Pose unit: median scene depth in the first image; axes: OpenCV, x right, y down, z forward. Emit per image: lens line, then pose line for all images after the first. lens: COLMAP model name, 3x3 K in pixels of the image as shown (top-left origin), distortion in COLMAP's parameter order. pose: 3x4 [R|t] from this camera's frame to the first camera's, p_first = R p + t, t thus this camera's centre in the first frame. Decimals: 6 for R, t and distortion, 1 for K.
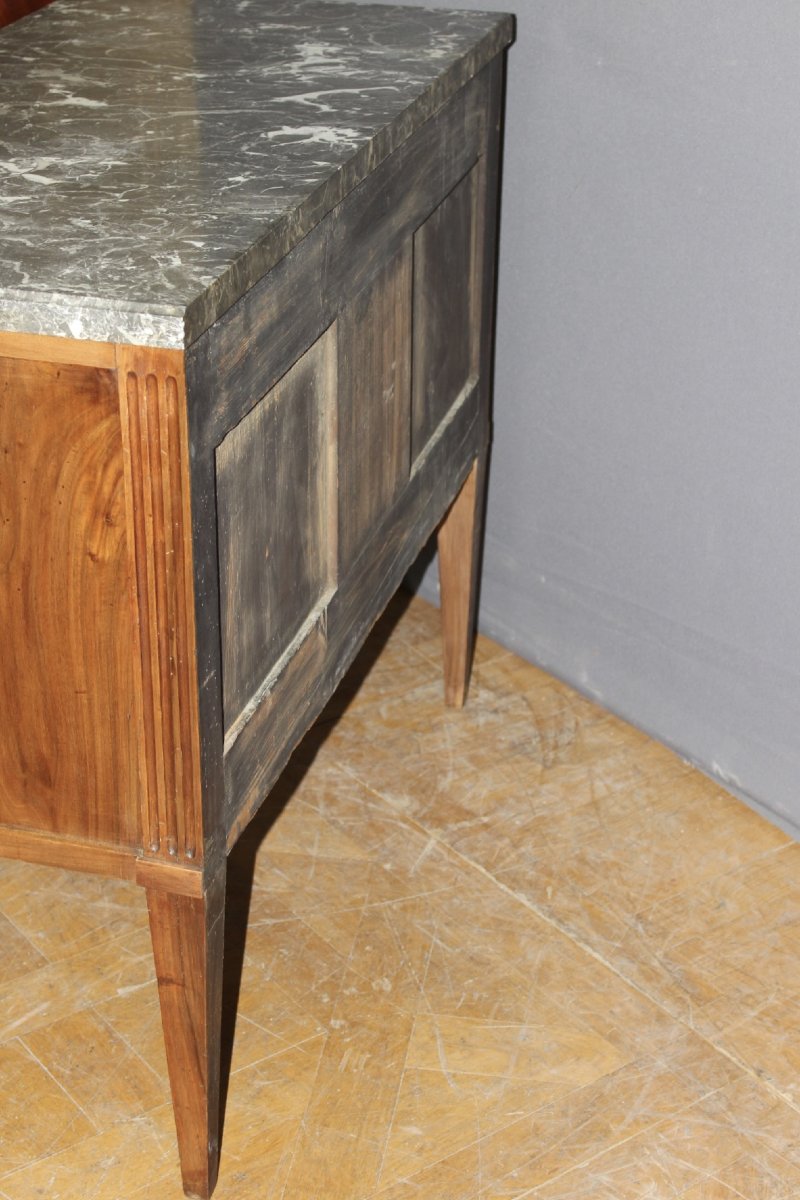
lens RADIAL K [[2098.6, 0, 399.2], [0, 2098.6, 599.9], [0, 0, 1]] dist [-0.019761, 0.000000]
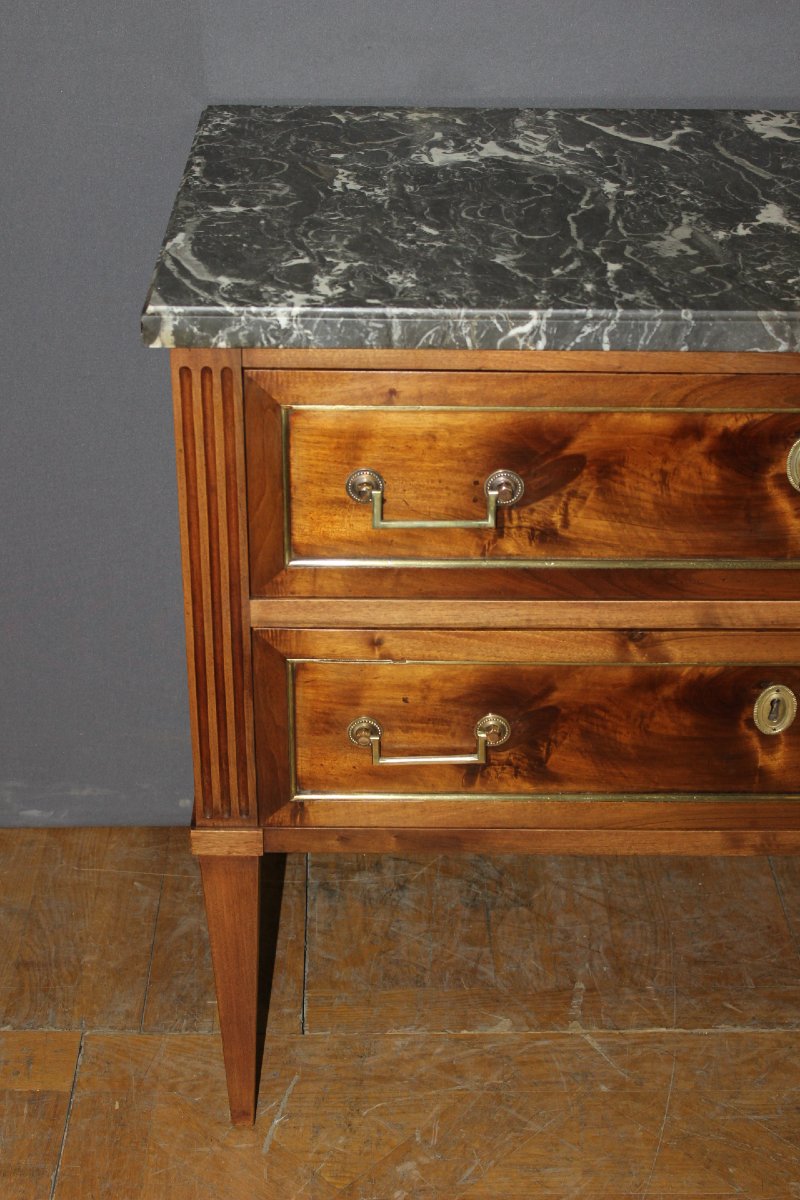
lens RADIAL K [[1973.8, 0, 402.3], [0, 1973.8, 601.1], [0, 0, 1]] dist [-0.007667, 0.000000]
pose [[0.589291, -0.412679, 0.694573, -0.521413], [0.375711, 0.901068, 0.216607, -0.254339], [-0.715246, 0.133314, 0.686040, 0.458660]]
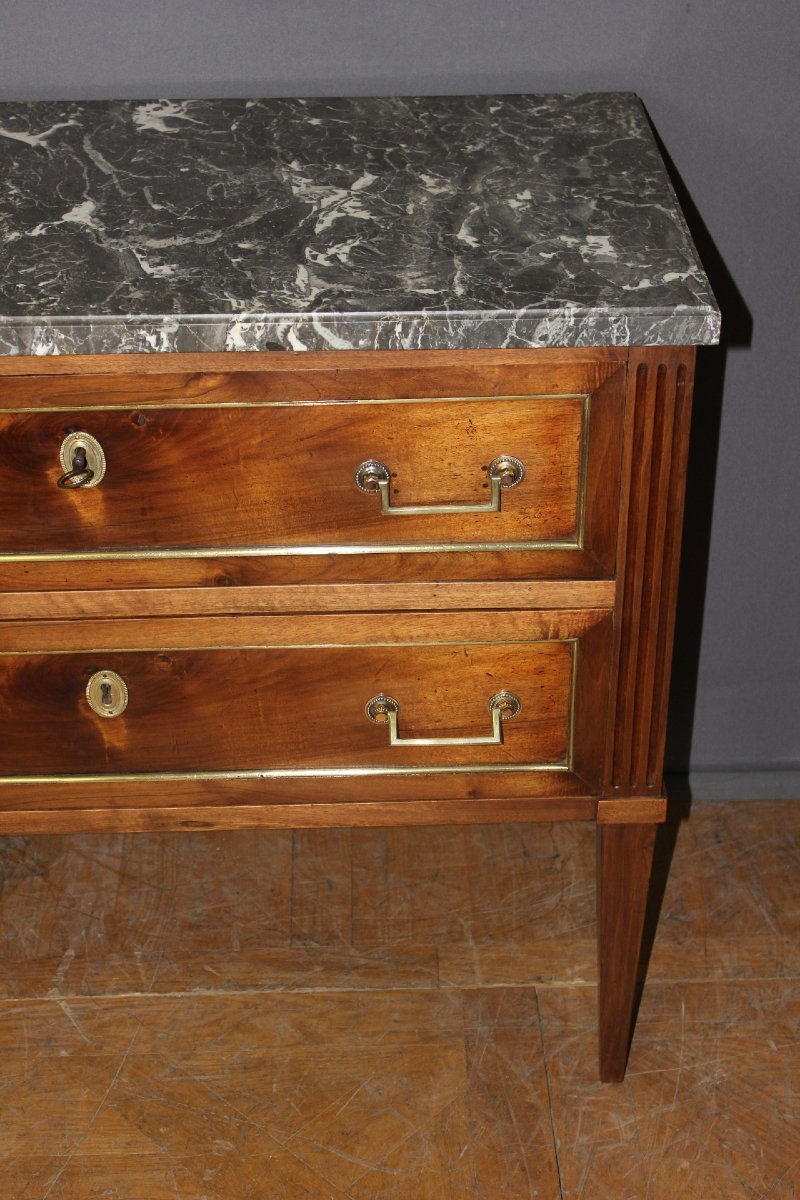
lens RADIAL K [[1973.8, 0, 393.6], [0, 1973.8, 605.2], [0, 0, 1]] dist [-0.007667, 0.000000]
pose [[0.580262, -0.452783, 0.676967, -0.395484], [0.400697, 0.882370, 0.246707, -0.187728], [-0.709040, 0.128104, 0.693434, 0.280809]]
